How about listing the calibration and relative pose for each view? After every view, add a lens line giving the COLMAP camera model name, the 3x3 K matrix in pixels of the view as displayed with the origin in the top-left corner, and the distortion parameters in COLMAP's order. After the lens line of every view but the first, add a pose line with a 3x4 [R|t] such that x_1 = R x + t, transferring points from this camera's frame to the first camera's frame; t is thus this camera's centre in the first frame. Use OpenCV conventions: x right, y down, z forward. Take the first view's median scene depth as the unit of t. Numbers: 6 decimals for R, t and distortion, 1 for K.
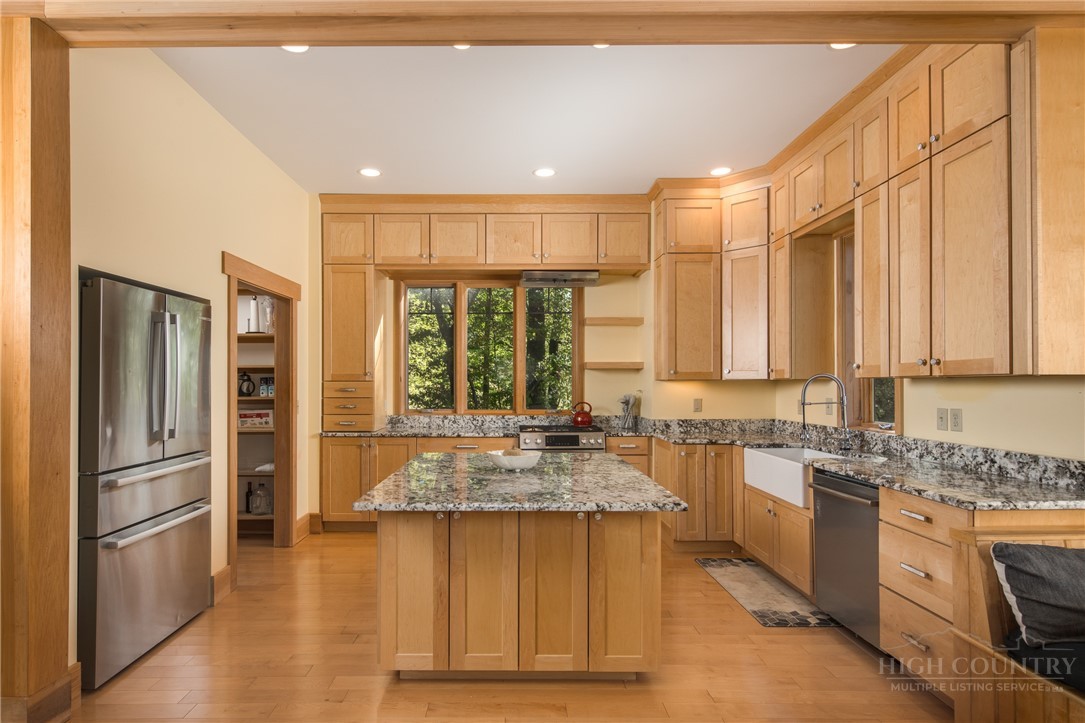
lens RADIAL K [[561.1, 0, 510.1], [0, 561.1, 379.4], [0, 0, 1]] dist [0.002000, -0.004836]
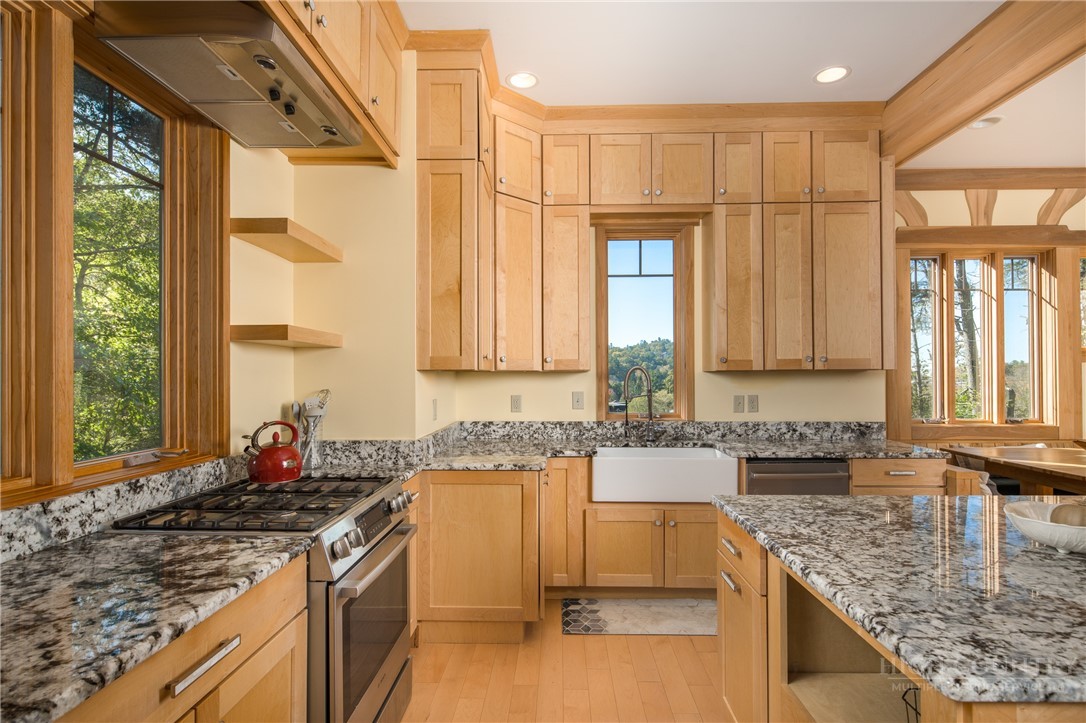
lens RADIAL K [[561.6, 0, 543.2], [0, 561.6, 370.8], [0, 0, 1]] dist [0.002000, -0.004836]
pose [[0.024209, 0.004483, 0.999697, -0.540708], [-0.004217, 0.999982, -0.004382, 0.004251], [-0.999698, -0.004110, 0.024227, 1.508717]]
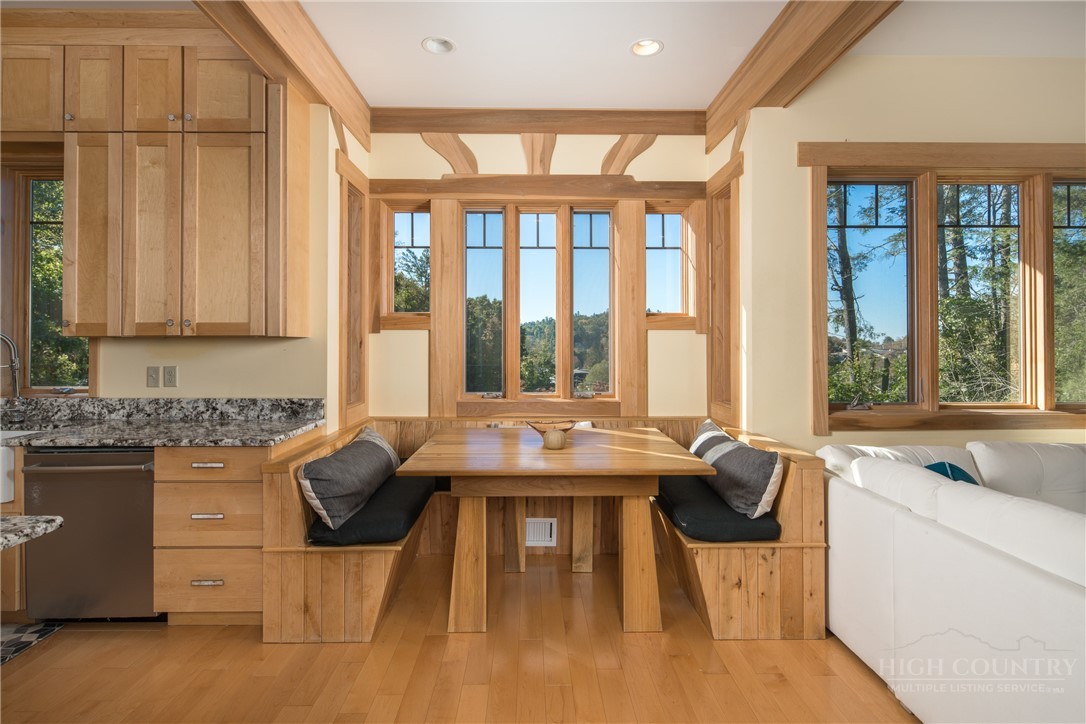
lens RADIAL K [[561.6, 0, 533.3], [0, 561.6, 331.0], [0, 0, 1]] dist [0.002000, -0.004836]
pose [[-0.023183, 0.017533, 0.999577, -0.319768], [-0.008853, 0.999803, -0.017743, -0.002417], [-0.999692, -0.009261, -0.023023, 0.336793]]
